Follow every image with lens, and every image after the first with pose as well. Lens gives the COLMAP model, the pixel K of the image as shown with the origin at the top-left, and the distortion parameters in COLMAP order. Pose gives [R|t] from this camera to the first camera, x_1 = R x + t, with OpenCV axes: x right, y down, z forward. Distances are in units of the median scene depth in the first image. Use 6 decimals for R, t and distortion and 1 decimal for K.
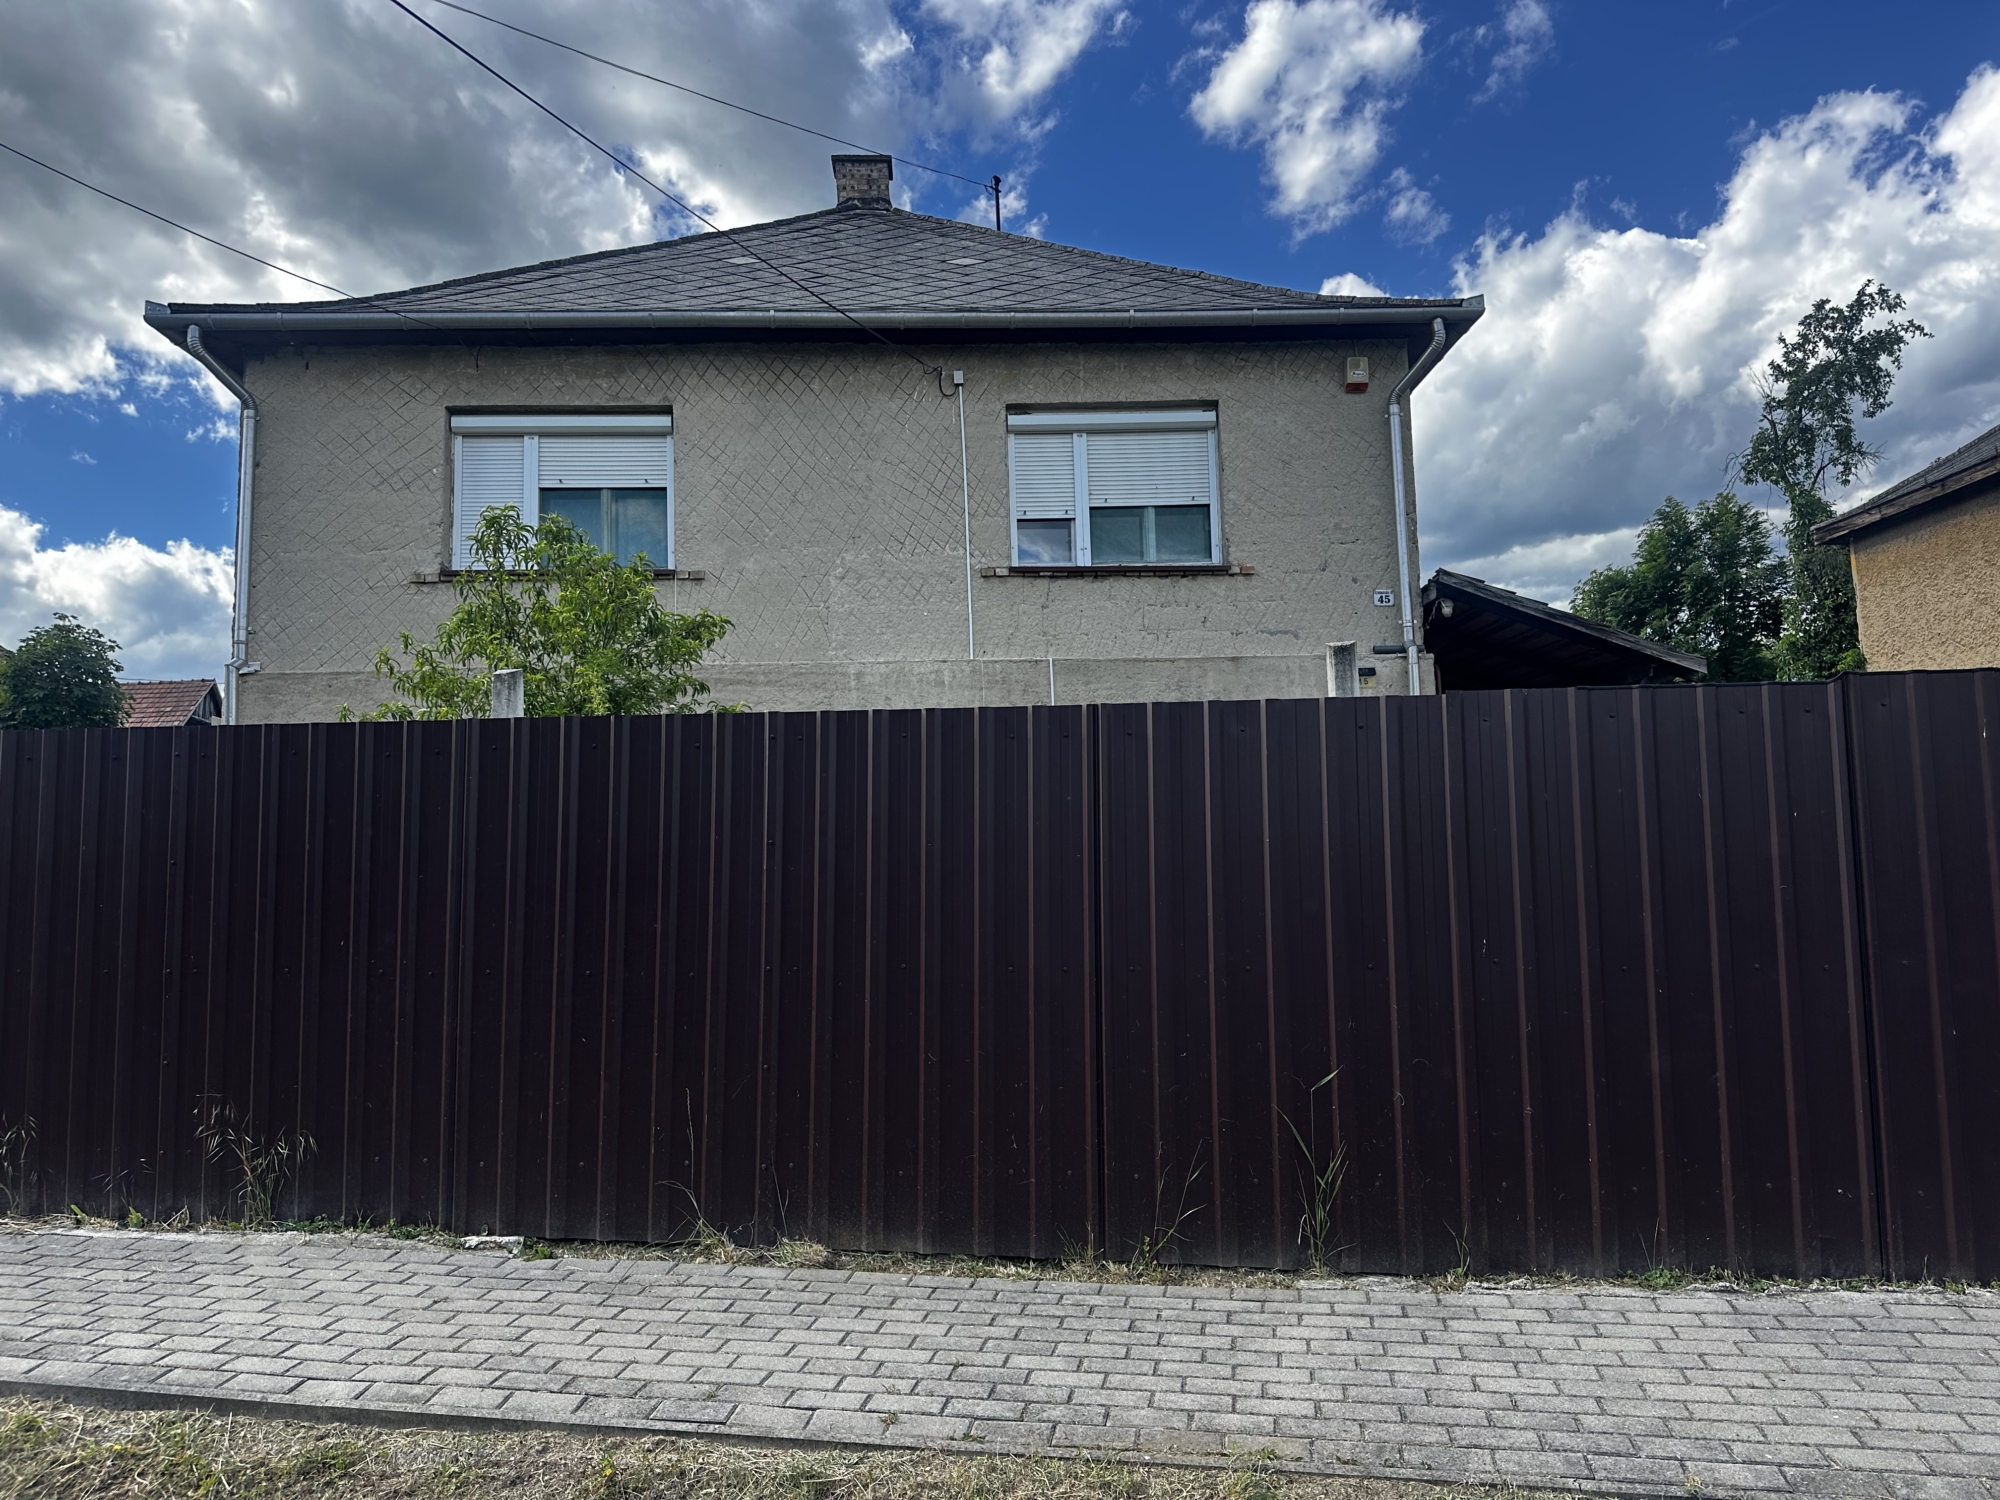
lens RADIAL K [[1385.4, 0, 1002.1], [0, 1385.4, 741.0], [0, 0, 1]] dist [0.138241, -0.193421]
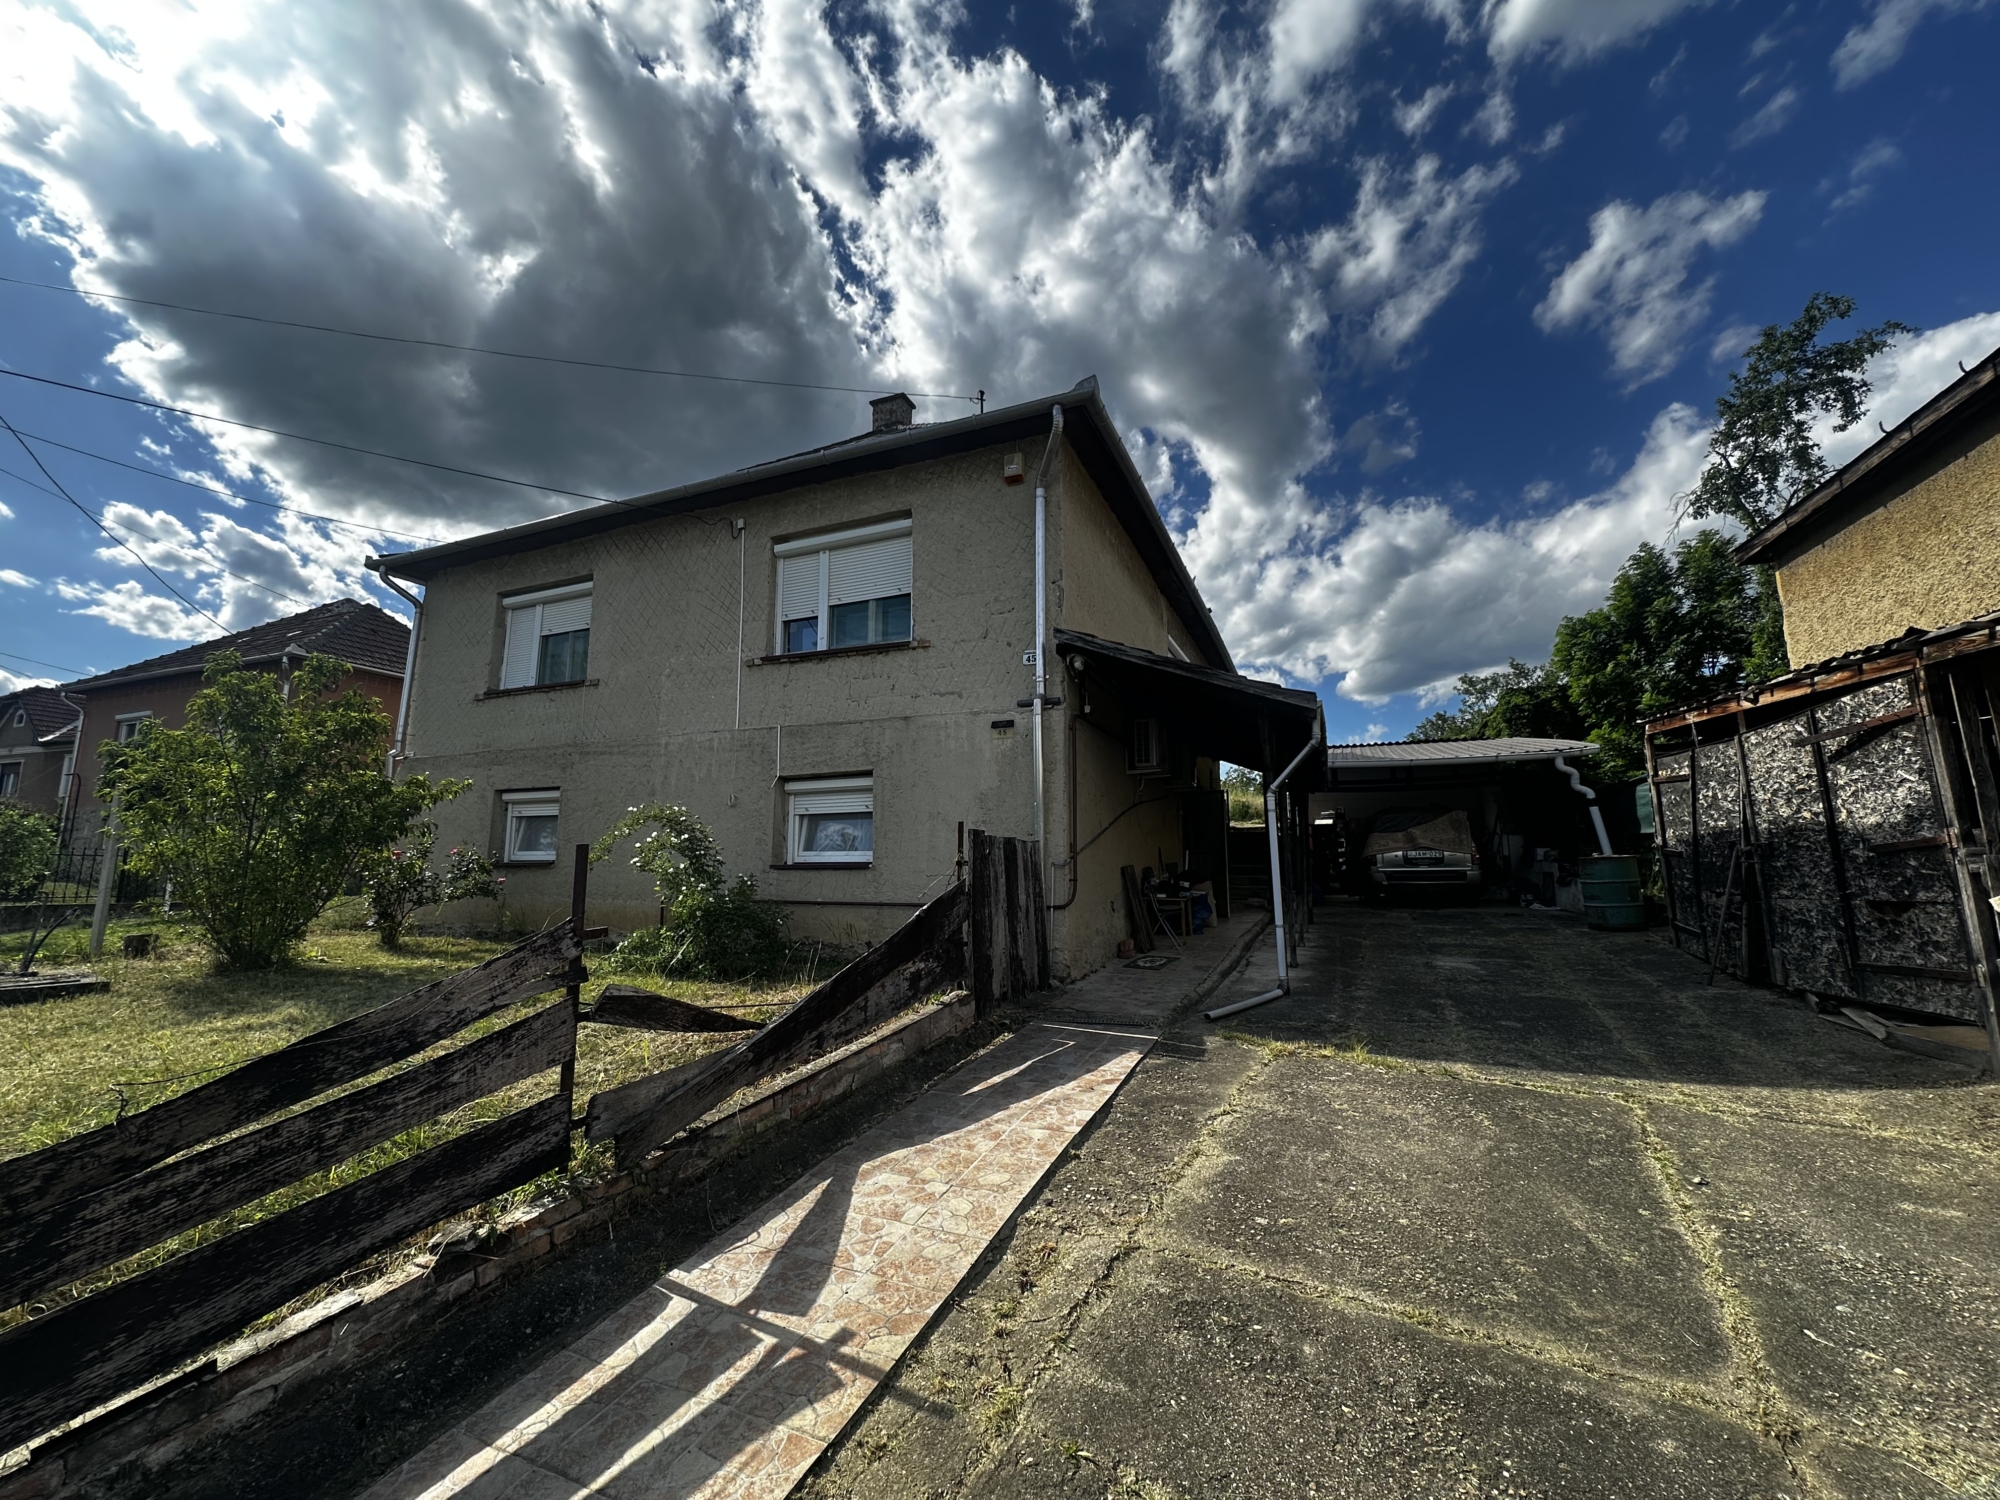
lens RADIAL K [[795.7, 0, 999.2], [0, 795.7, 755.5], [0, 0, 1]] dist [-0.002810, -0.000310]
pose [[0.899980, -0.032186, -0.434742, 0.526988], [0.026763, 0.999469, -0.018594, -0.012222], [0.435110, 0.005099, 0.900363, 0.411361]]
